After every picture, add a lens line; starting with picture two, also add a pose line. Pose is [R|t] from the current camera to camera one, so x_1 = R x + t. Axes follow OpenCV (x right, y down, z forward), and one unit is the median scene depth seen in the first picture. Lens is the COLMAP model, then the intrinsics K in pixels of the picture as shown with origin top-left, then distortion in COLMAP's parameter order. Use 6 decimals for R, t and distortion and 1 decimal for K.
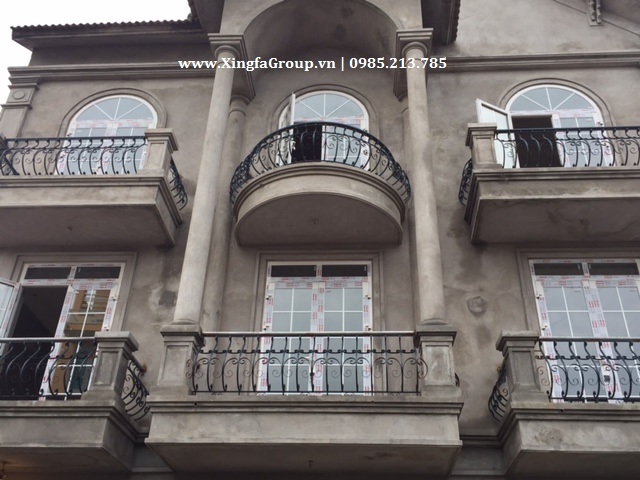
lens RADIAL K [[636.4, 0, 319.9], [0, 636.4, 240.1], [0, 0, 1]] dist [0.046438, 0.000000]
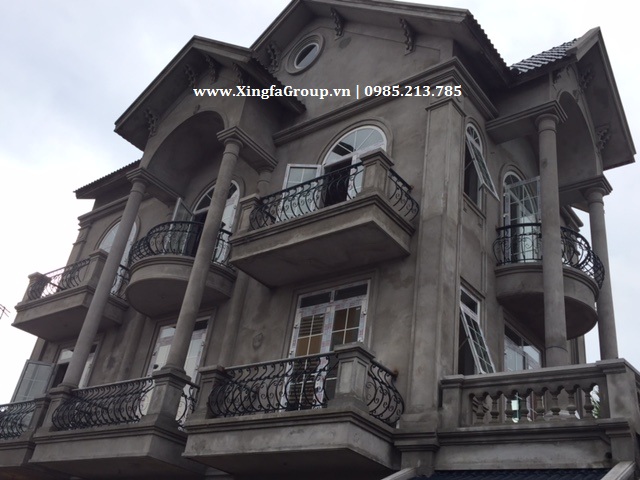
lens RADIAL K [[636.4, 0, 316.6], [0, 636.4, 244.4], [0, 0, 1]] dist [0.046438, 0.000000]
pose [[0.819639, -0.217186, -0.530116, 1.035996], [0.231718, 0.971963, -0.039937, -0.009089], [0.523927, -0.090104, 0.846984, -0.024498]]
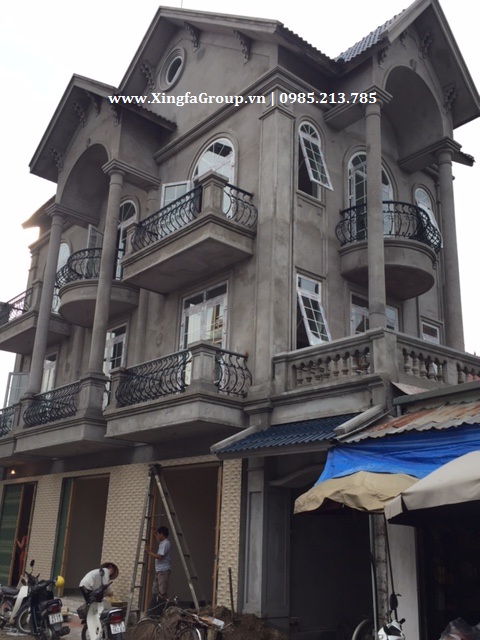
lens RADIAL K [[636.4, 0, 240.8], [0, 636.4, 320.9], [0, 0, 1]] dist [0.046438, 0.000000]
pose [[0.695697, -0.233634, -0.679280, 1.436243], [0.399697, 0.911626, 0.095809, -0.011505], [0.596865, -0.338160, 0.727599, -0.033512]]
